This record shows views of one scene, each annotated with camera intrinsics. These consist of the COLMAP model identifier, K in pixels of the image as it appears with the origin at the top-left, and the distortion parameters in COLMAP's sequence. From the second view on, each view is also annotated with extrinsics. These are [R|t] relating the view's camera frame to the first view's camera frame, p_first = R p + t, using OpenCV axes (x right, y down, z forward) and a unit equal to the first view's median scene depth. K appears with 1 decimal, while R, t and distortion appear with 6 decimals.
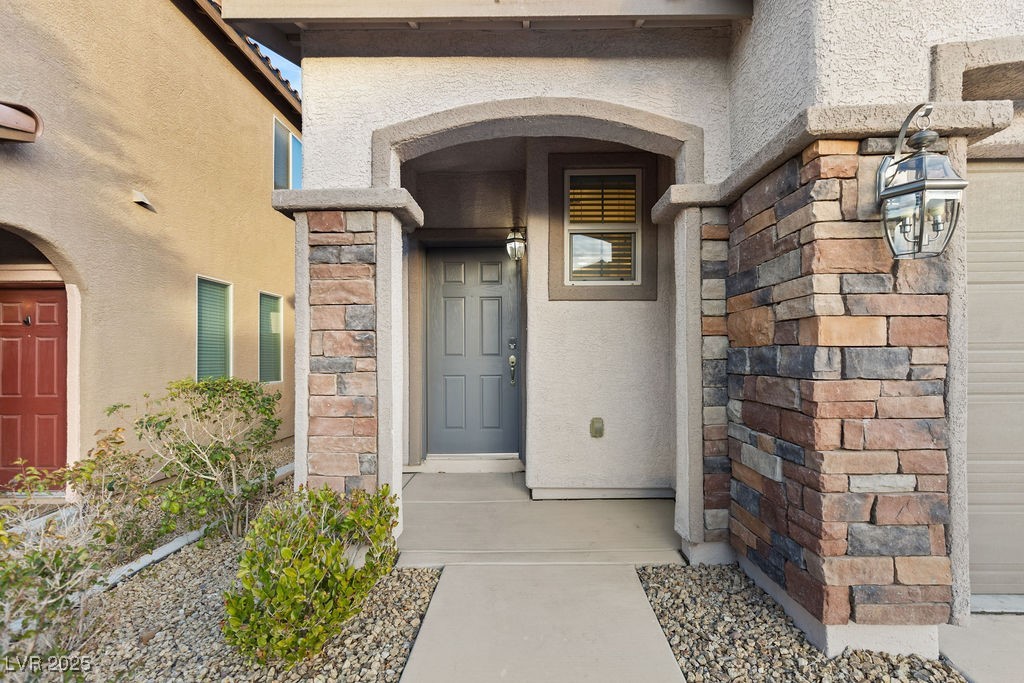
lens RADIAL K [[456.9, 0, 529.3], [0, 456.9, 356.3], [0, 0, 1]] dist [-0.001064, -0.001105]
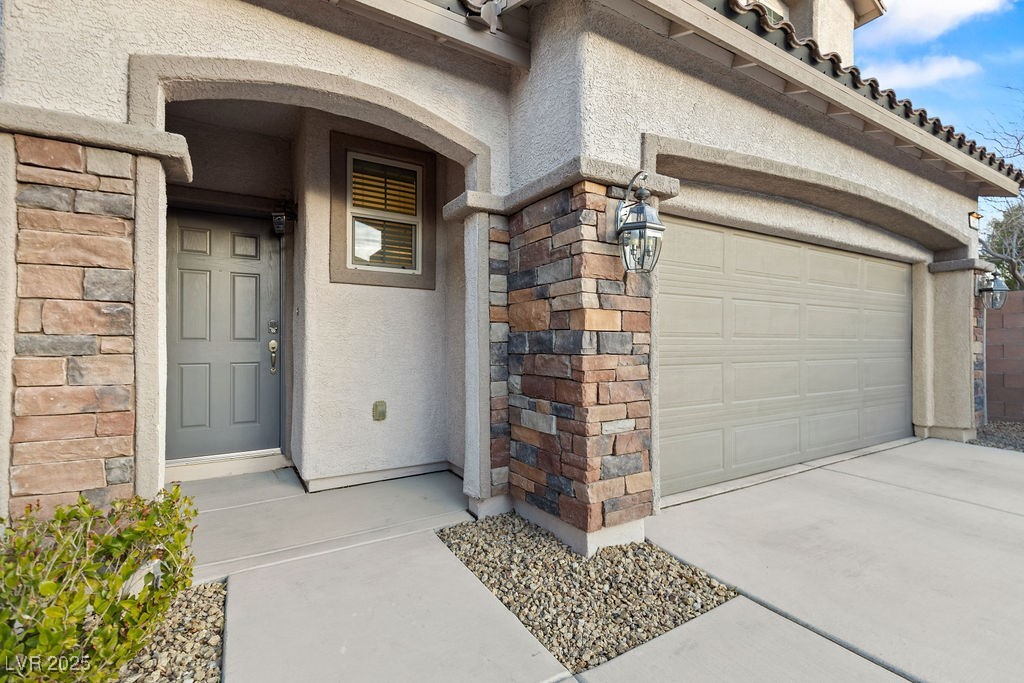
lens RADIAL K [[456.9, 0, 517.6], [0, 456.9, 343.7], [0, 0, 1]] dist [-0.001064, -0.001105]
pose [[0.846208, 0.006226, 0.532816, -0.192996], [-0.001512, 0.999956, -0.009283, 0.022523], [-0.532850, 0.007050, 0.846180, -0.038287]]
